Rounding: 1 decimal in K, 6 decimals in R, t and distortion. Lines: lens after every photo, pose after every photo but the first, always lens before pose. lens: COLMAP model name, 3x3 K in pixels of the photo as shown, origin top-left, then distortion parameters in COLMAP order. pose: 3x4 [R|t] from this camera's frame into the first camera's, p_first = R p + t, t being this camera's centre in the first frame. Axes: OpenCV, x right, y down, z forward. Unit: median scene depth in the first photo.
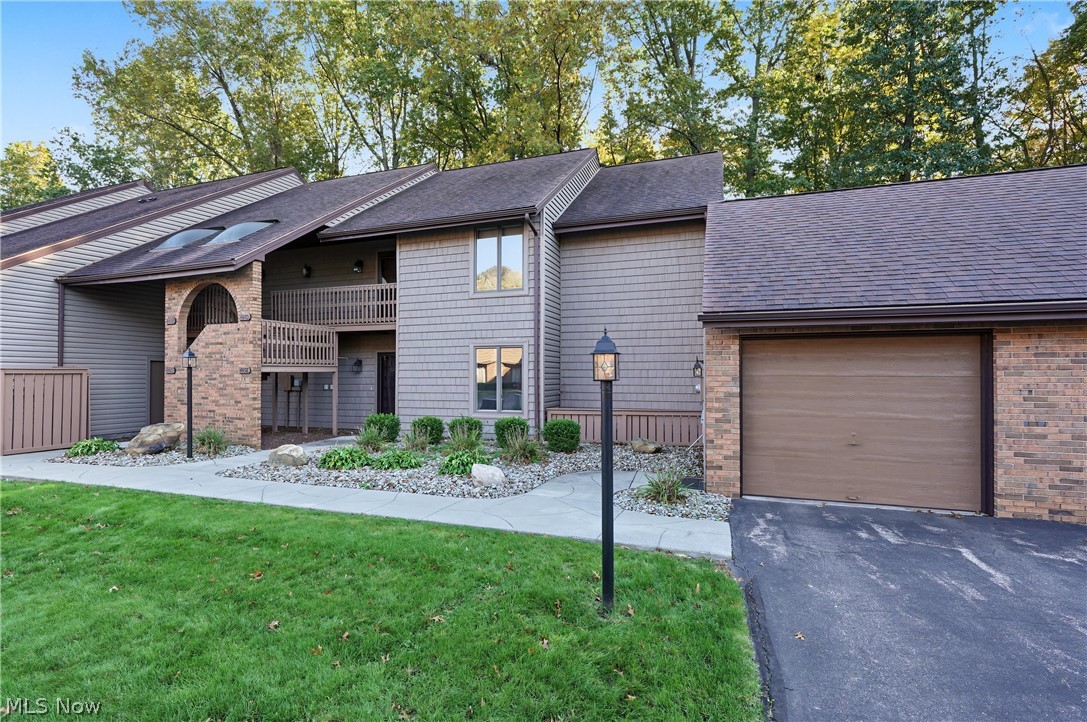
lens RADIAL K [[494.7, 0, 541.6], [0, 494.7, 363.4], [0, 0, 1]] dist [-0.007455, 0.000397]
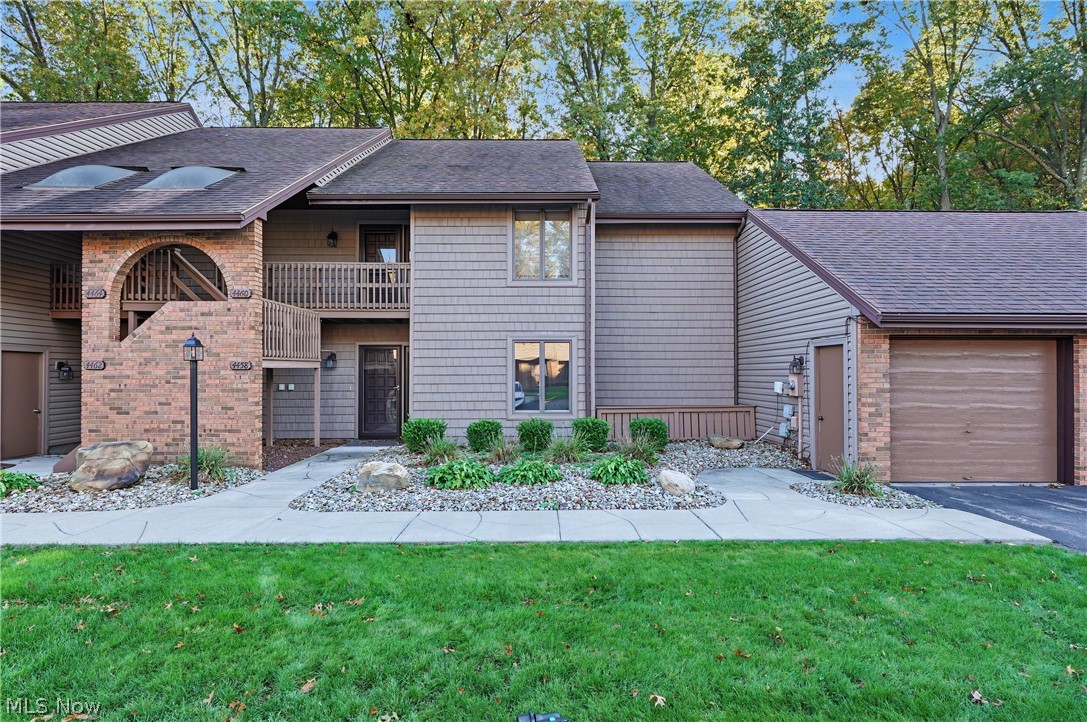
lens RADIAL K [[494.7, 0, 541.6], [0, 494.7, 363.4], [0, 0, 1]] dist [-0.007455, 0.000397]
pose [[0.941470, 0.007015, 0.337025, -0.396495], [-0.008528, 0.999959, 0.003009, 0.004714], [-0.336990, -0.005707, 0.941491, 0.141643]]
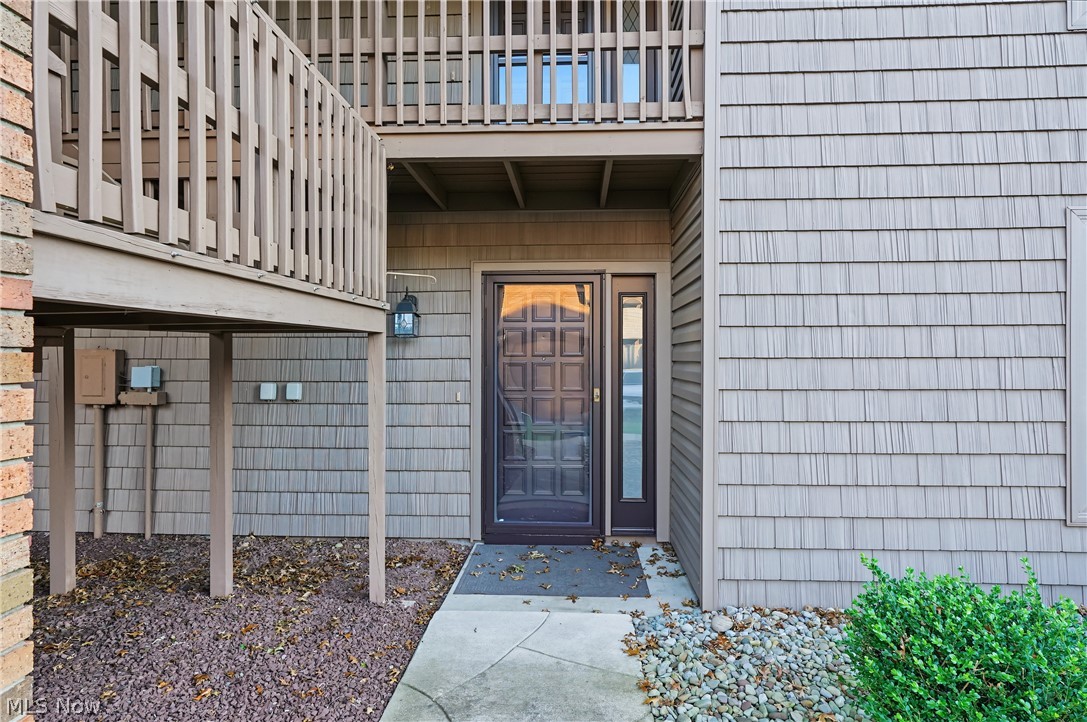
lens RADIAL K [[566.6, 0, 543.5], [0, 566.6, 361.0], [0, 0, 1]] dist [-0.001727, -0.000228]
pose [[0.960939, 0.003201, 0.276741, -0.478172], [-0.010408, 0.999644, 0.024578, 0.026551], [-0.276564, -0.026498, 0.960630, 0.822724]]
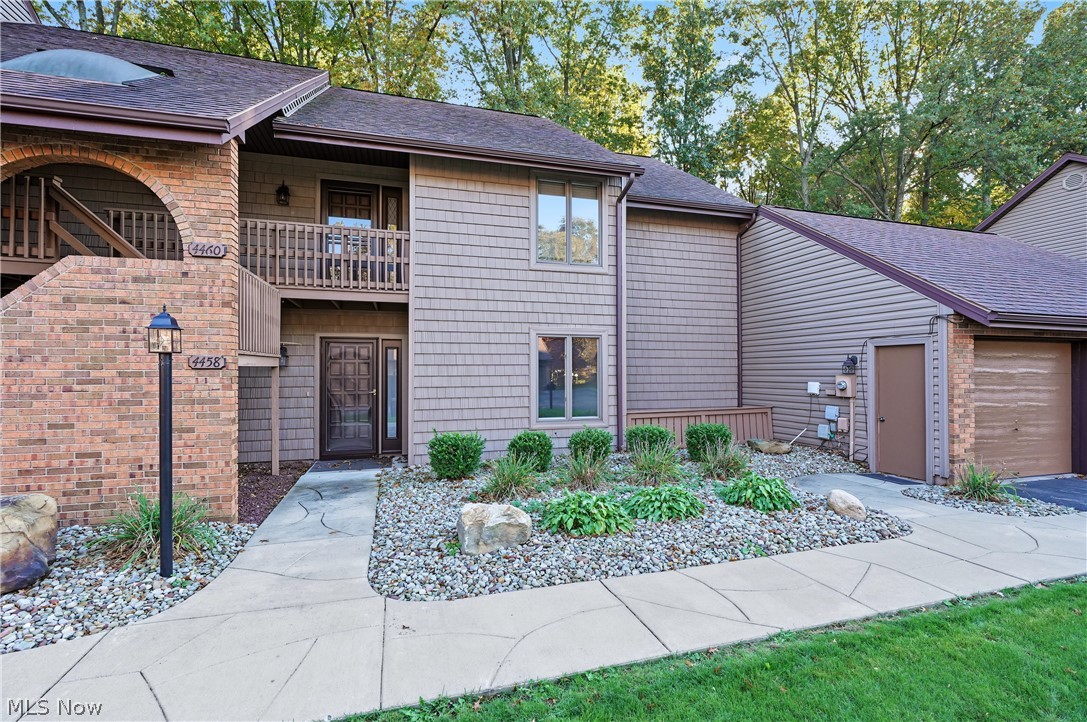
lens RADIAL K [[485.1, 0, 541.4], [0, 485.1, 363.2], [0, 0, 1]] dist [-0.009327, 0.000484]
pose [[0.813653, 0.010979, 0.581247, -0.566949], [-0.013981, 0.999902, 0.000684, 0.009558], [-0.581182, -0.008683, 0.813727, 0.406244]]
